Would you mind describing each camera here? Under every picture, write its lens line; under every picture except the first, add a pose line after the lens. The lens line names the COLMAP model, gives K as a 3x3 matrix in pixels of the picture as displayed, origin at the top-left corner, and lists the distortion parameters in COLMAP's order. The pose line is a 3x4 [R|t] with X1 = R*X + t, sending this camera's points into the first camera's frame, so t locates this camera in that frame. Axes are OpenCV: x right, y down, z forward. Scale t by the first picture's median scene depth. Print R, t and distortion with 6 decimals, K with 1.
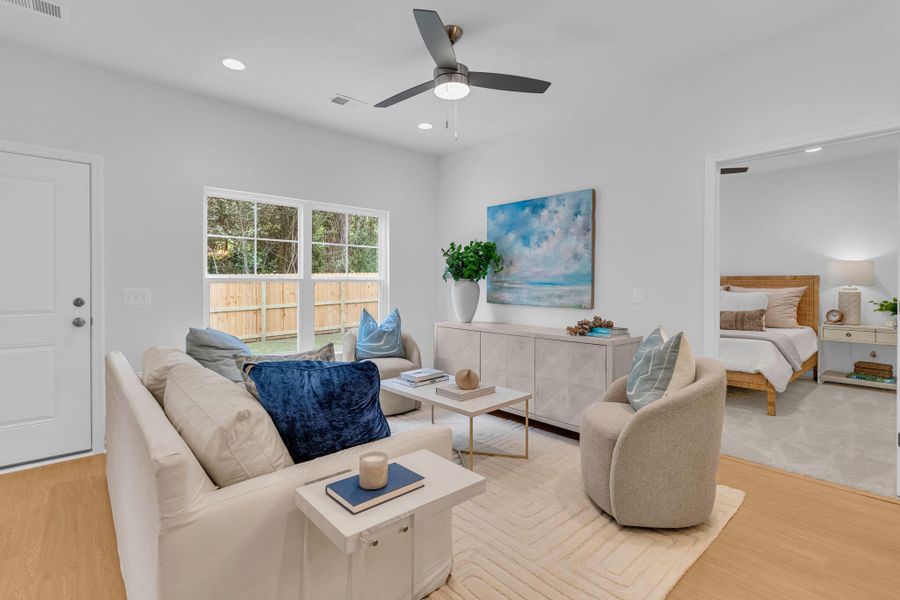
lens RADIAL K [[439.1, 0, 441.1], [0, 439.1, 286.8], [0, 0, 1]] dist [0.004600, 0.000940]
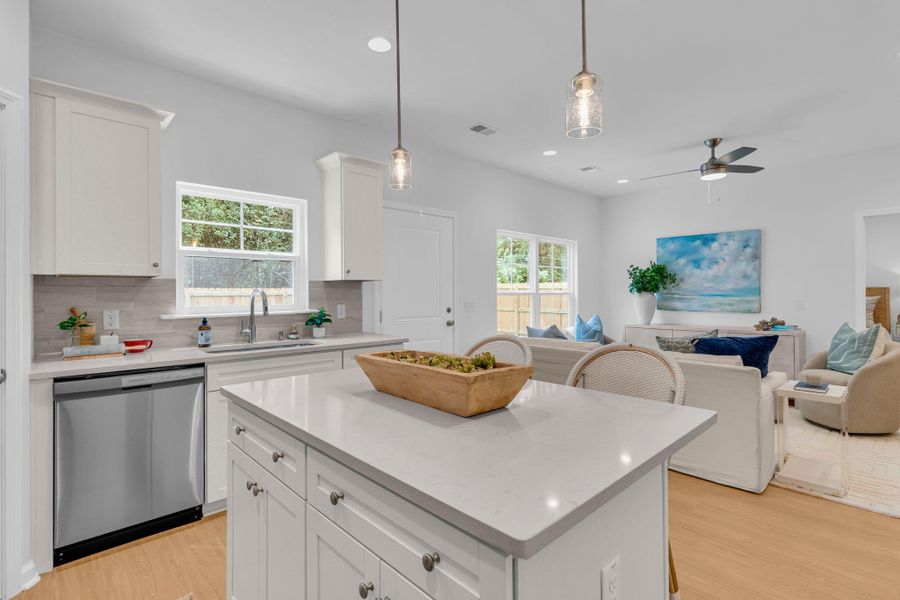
lens RADIAL K [[439.1, 0, 453.7], [0, 439.1, 292.0], [0, 0, 1]] dist [0.004600, 0.000940]
pose [[0.999777, -0.005848, 0.020297, -0.629538], [0.006070, 0.999922, -0.010919, -0.007630], [-0.020231, 0.011040, 0.999734, -0.383651]]
